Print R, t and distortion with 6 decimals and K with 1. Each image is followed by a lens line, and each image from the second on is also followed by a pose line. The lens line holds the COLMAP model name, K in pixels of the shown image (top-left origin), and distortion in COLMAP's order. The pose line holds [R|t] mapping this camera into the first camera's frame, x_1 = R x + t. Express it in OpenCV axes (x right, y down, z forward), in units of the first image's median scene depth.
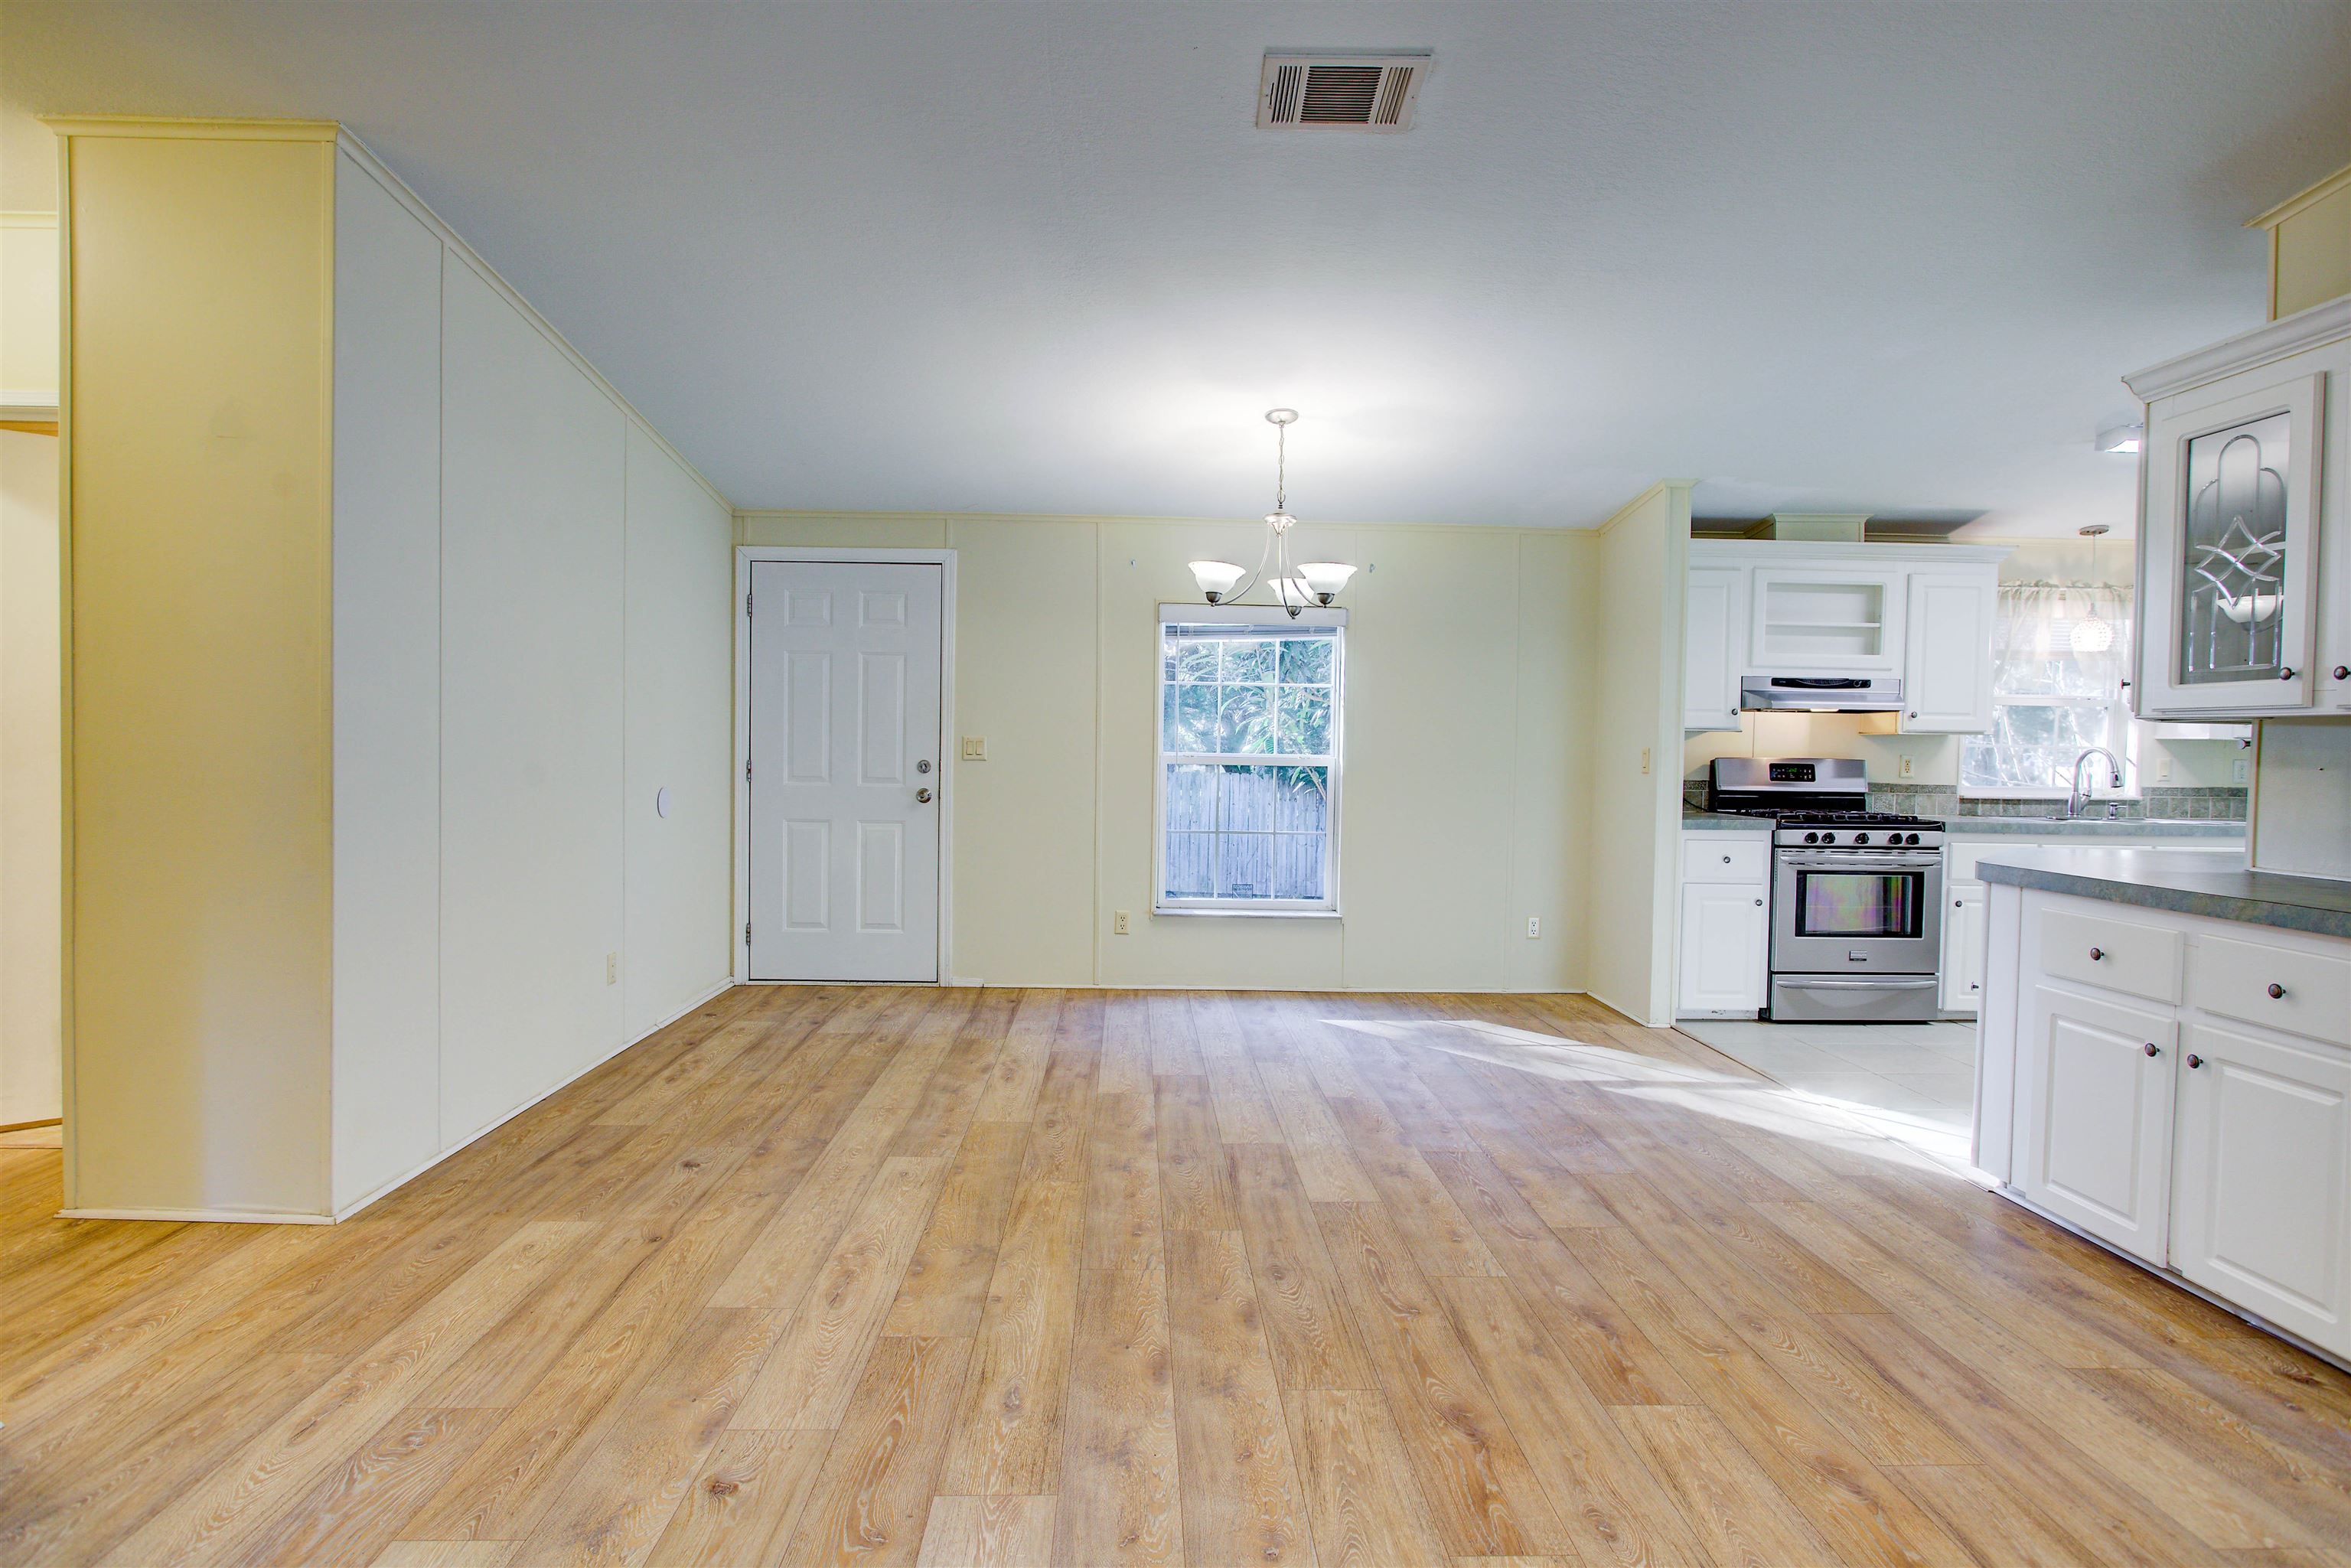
lens RADIAL K [[1213.1, 0, 1171.4], [0, 1213.1, 781.1], [0, 0, 1]] dist [-0.021091, 0.012847]
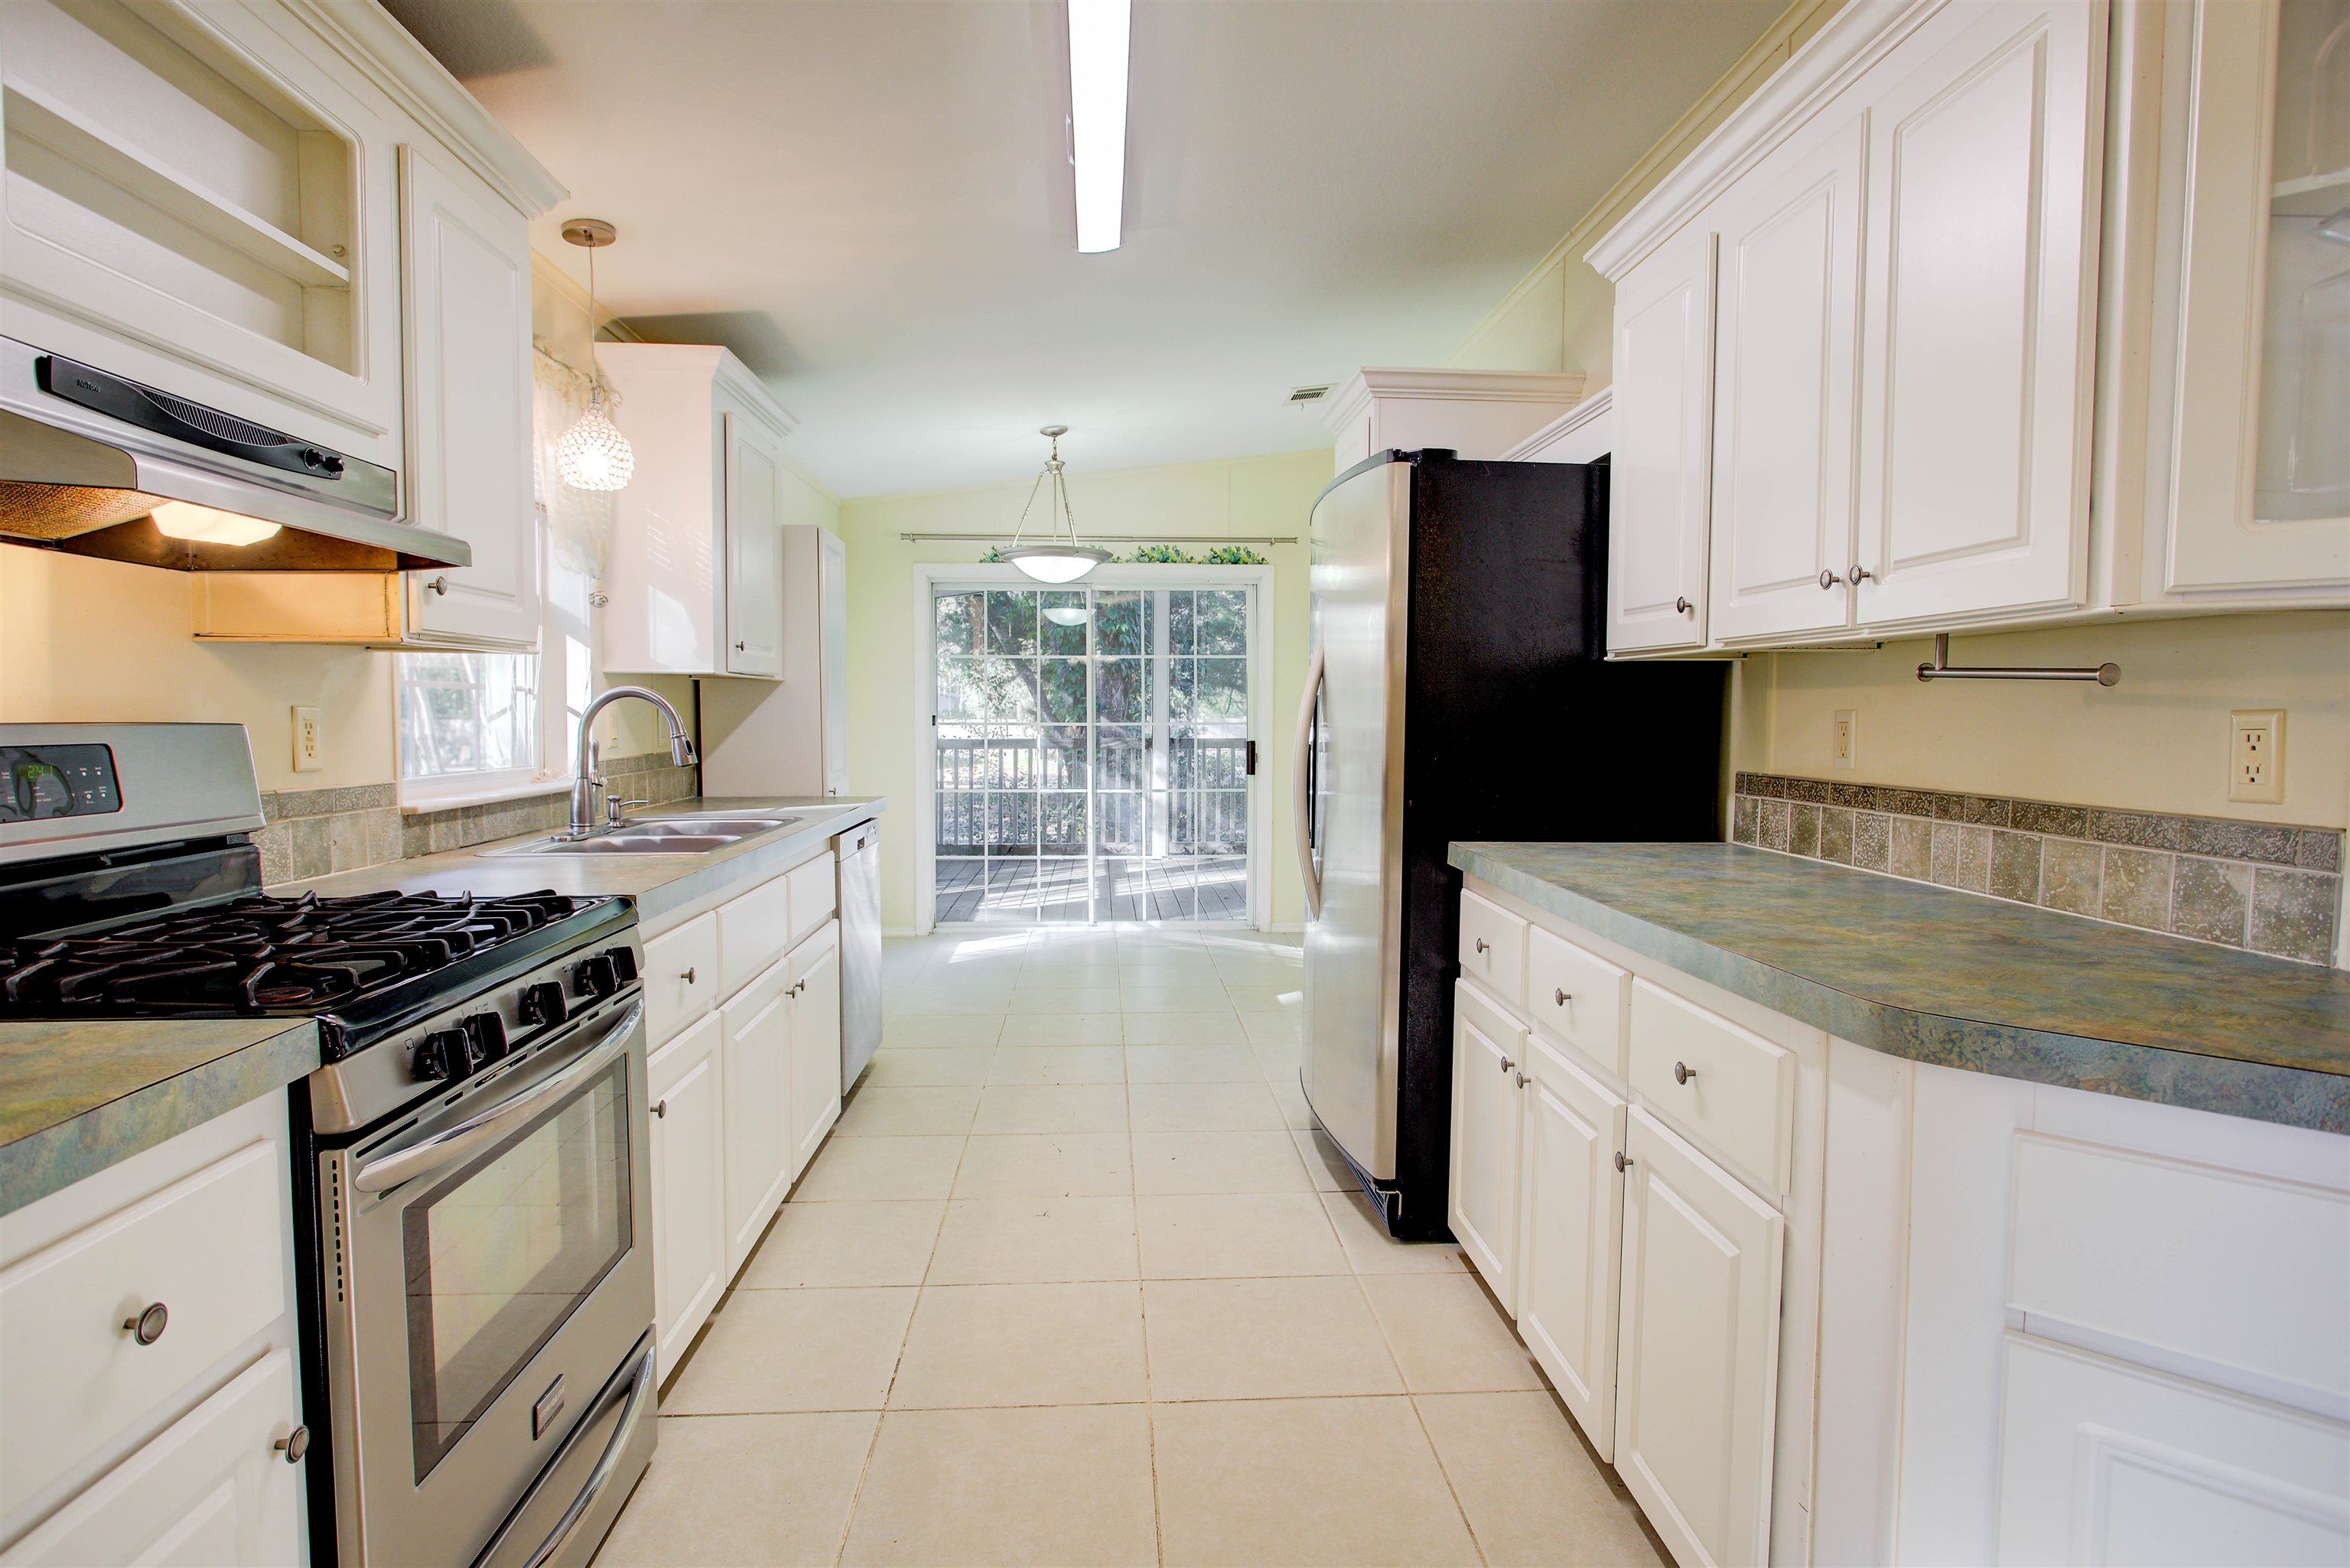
lens RADIAL K [[1212.5, 0, 1170.9], [0, 1212.5, 781.1], [0, 0, 1]] dist [-0.021091, 0.012847]
pose [[-0.021875, -0.070823, 0.997249, 0.415755], [0.026588, 0.997094, 0.071395, -0.029559], [-0.999407, 0.028077, -0.019928, 1.222511]]
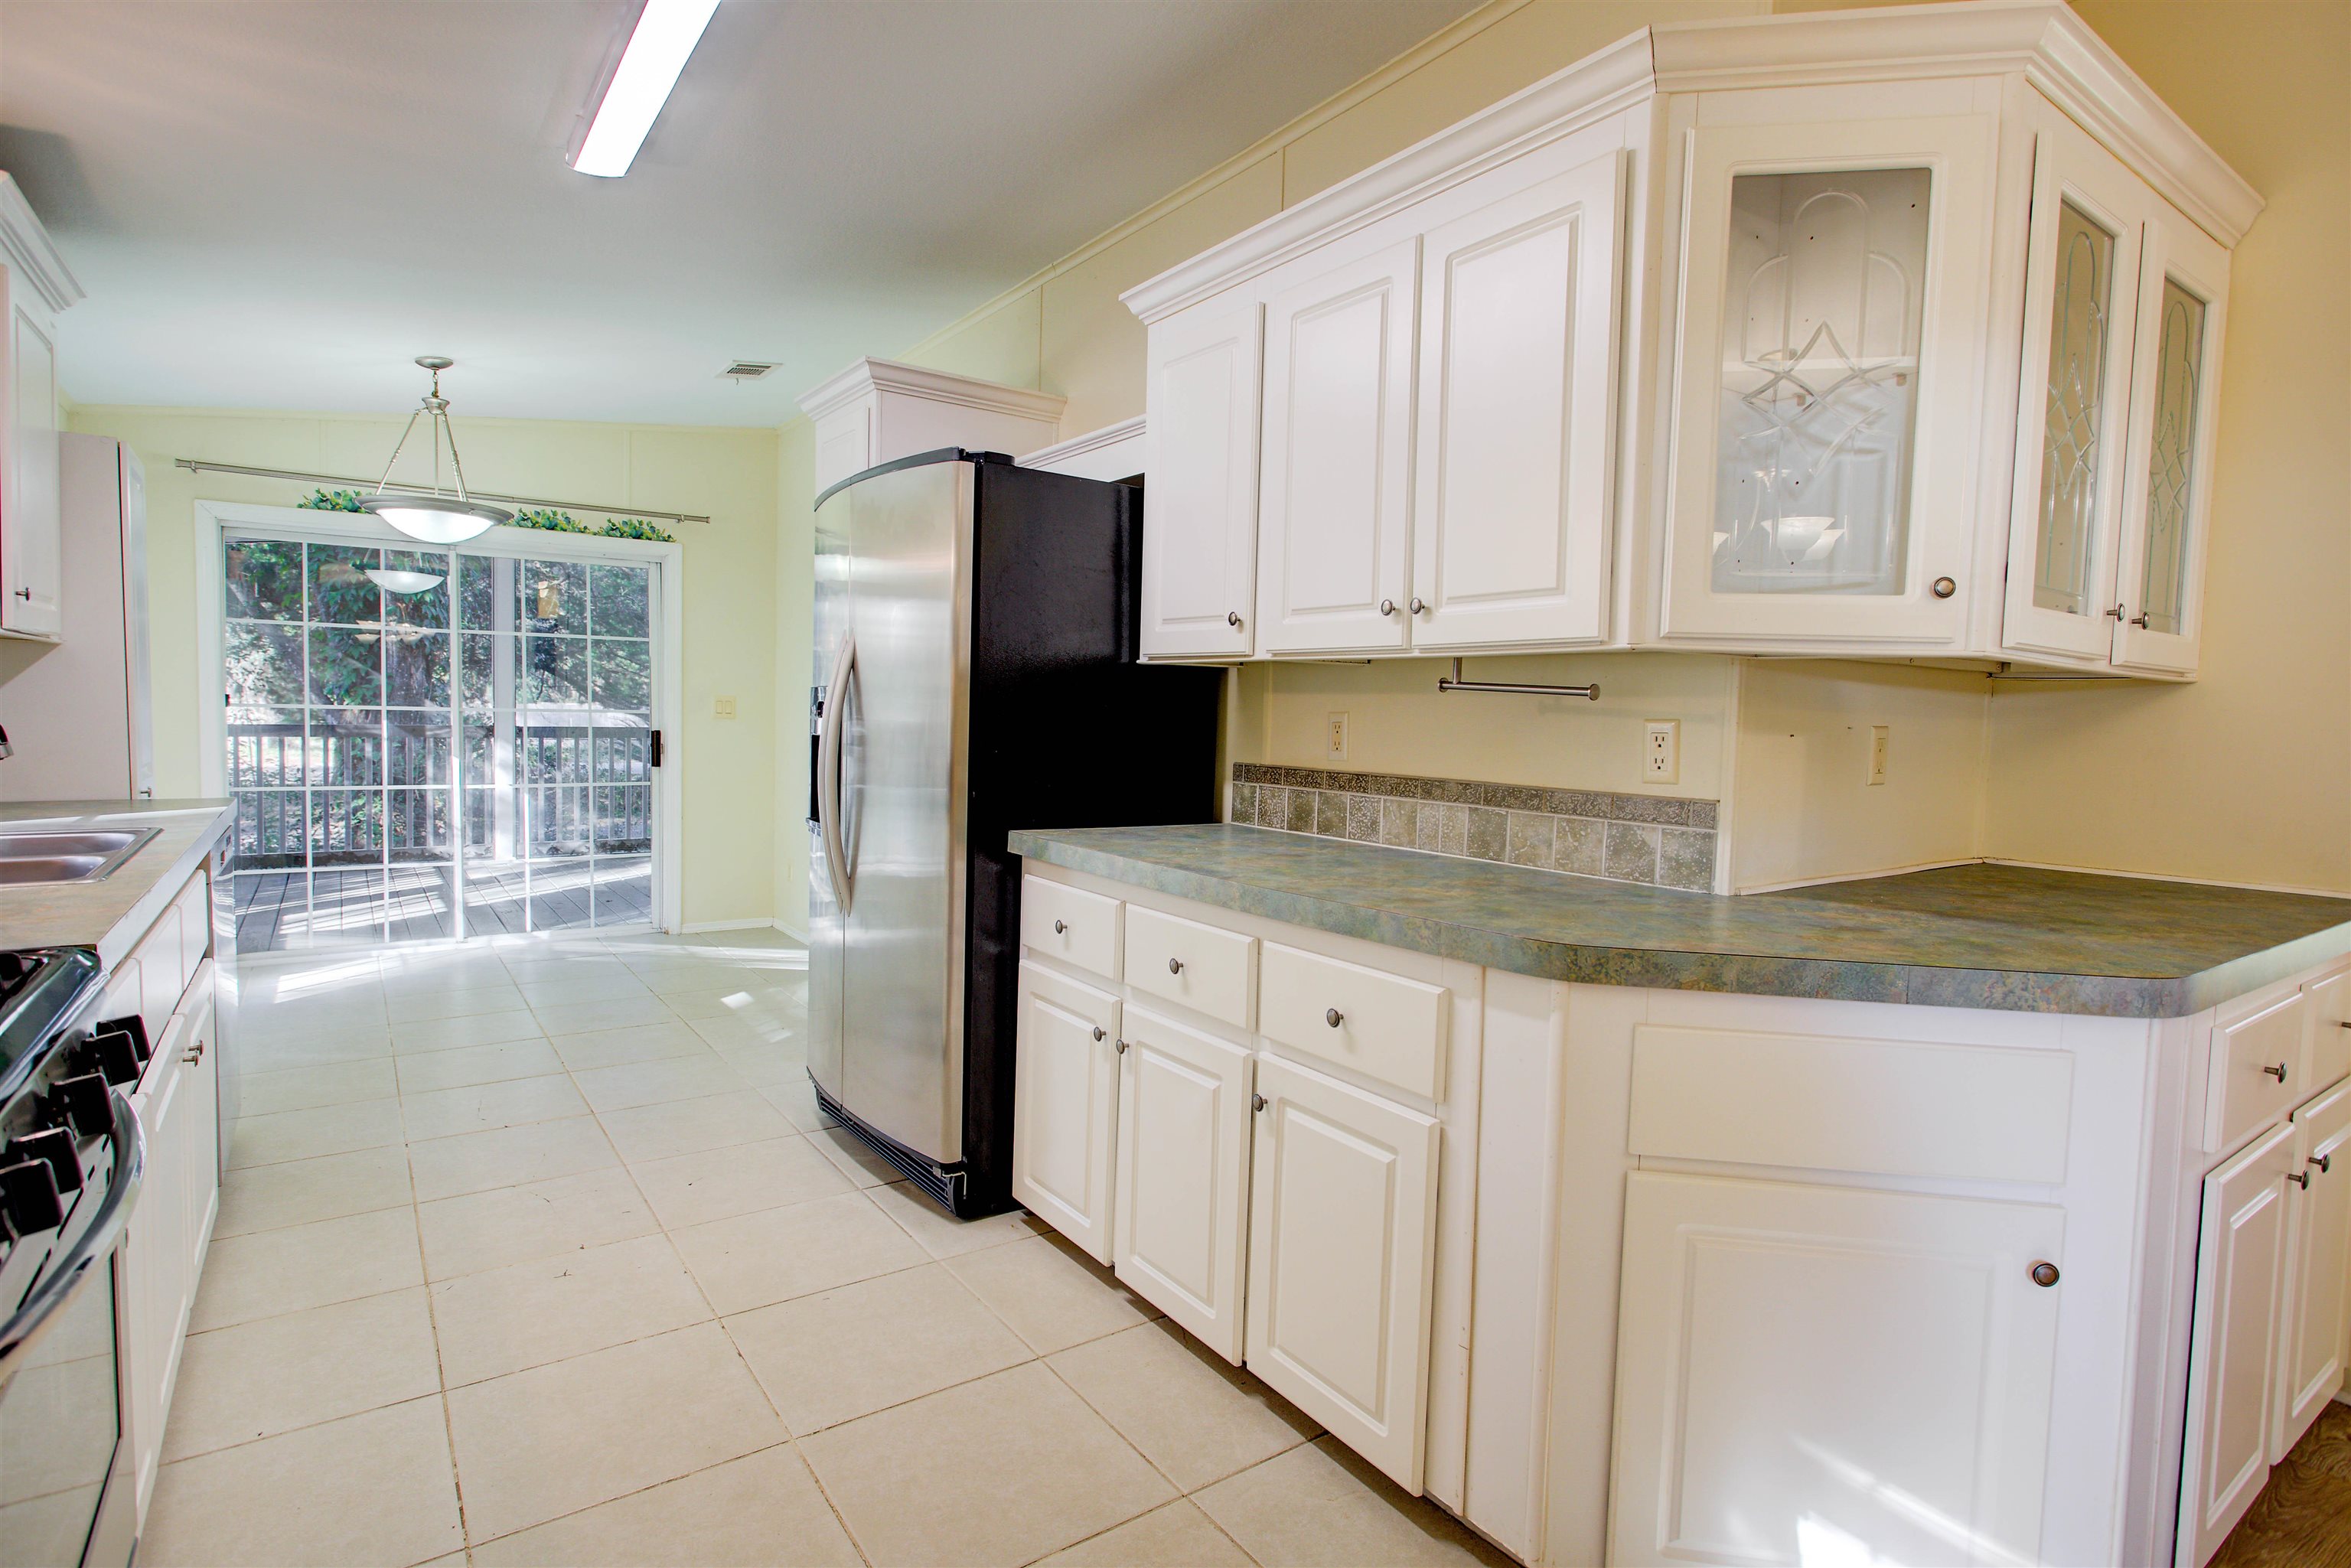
lens RADIAL K [[1175.7, 0, 1171.7], [0, 1175.7, 784.3], [0, 0, 1]] dist [-0.021079, 0.008625]
pose [[-0.549467, -0.077990, 0.831868, 0.464775], [-0.007834, 0.996071, 0.088211, -0.031874], [-0.835479, 0.041952, -0.547919, 1.357815]]
